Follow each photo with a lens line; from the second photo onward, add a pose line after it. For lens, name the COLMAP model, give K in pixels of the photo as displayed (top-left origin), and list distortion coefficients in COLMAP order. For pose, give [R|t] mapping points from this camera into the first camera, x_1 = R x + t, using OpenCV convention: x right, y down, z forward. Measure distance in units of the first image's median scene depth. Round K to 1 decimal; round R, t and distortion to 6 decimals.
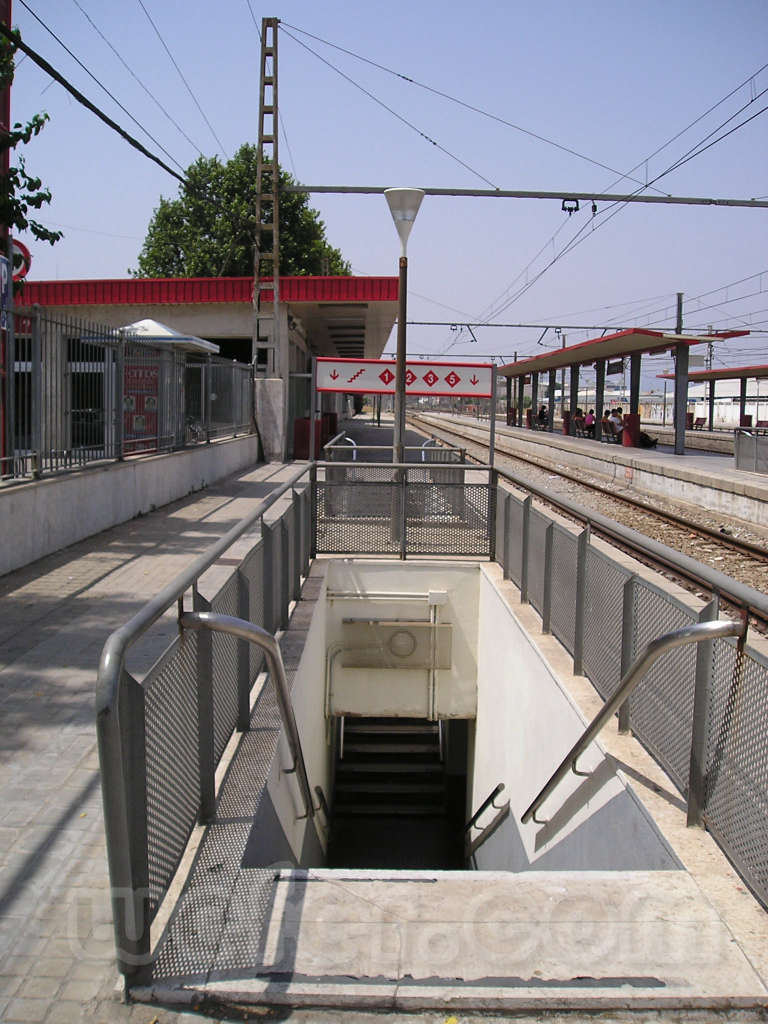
lens RADIAL K [[1056.4, 0, 384.0], [0, 1056.4, 512.0], [0, 0, 1]] dist [-0.140325, 0.096713]
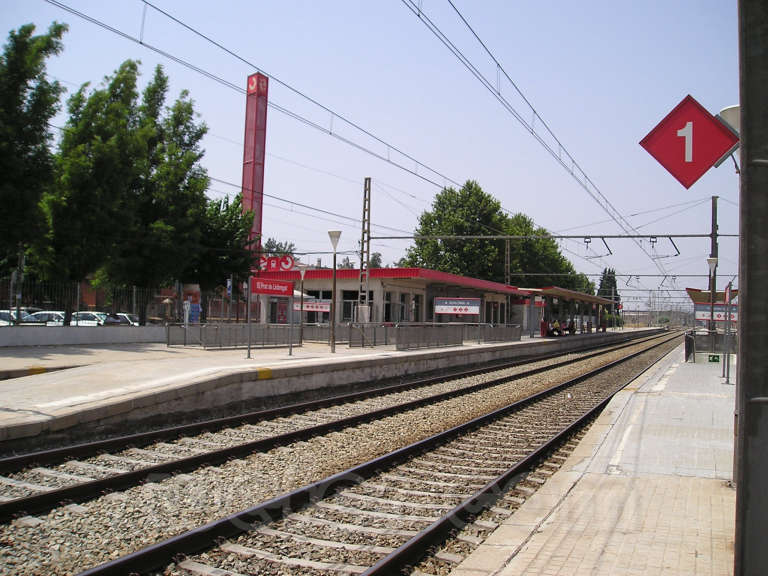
lens RADIAL K [[792.3, 0, 399.0], [0, 792.3, 287.5], [0, 0, 1]] dist [-0.140325, 0.096713]
pose [[0.927020, -0.013316, -0.374775, 0.745825], [-0.041597, 0.989551, -0.138051, 0.106887], [0.372697, 0.143565, 0.916780, -0.869592]]
